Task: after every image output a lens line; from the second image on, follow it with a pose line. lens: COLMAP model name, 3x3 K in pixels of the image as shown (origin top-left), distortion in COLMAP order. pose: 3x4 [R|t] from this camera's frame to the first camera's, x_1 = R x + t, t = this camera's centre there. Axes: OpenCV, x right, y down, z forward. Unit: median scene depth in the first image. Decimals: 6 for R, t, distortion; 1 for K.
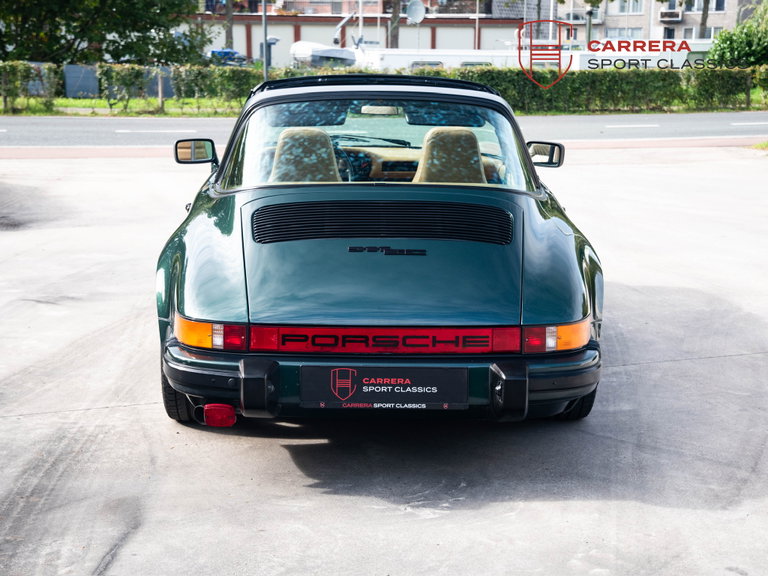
lens RADIAL K [[1304.6, 0, 387.8], [0, 1304.6, 281.5], [0, 0, 1]] dist [0.218271, 0.000000]
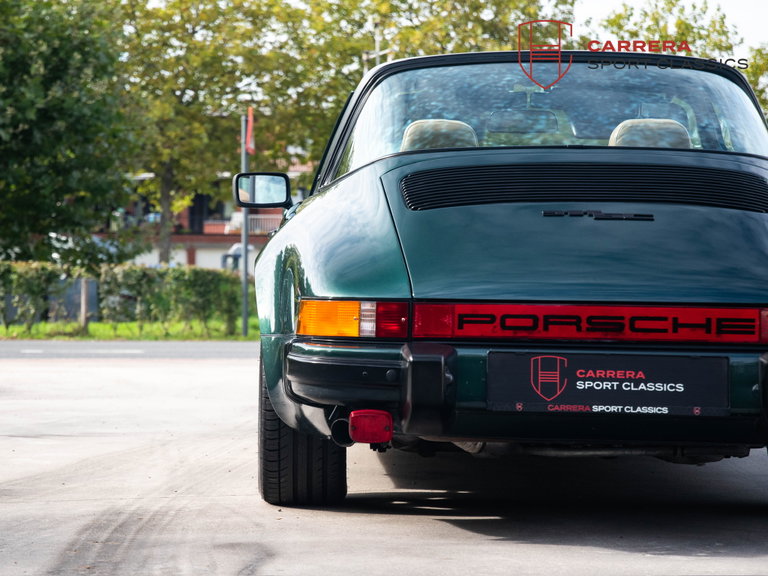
lens RADIAL K [[2035.4, 0, 380.1], [0, 2035.4, 288.3], [0, 0, 1]] dist [0.573042, 0.000000]
pose [[0.999924, 0.005299, -0.011169, -0.111637], [-0.007156, 0.984813, -0.173474, 0.220556], [0.010080, 0.173540, 0.984775, -0.100365]]
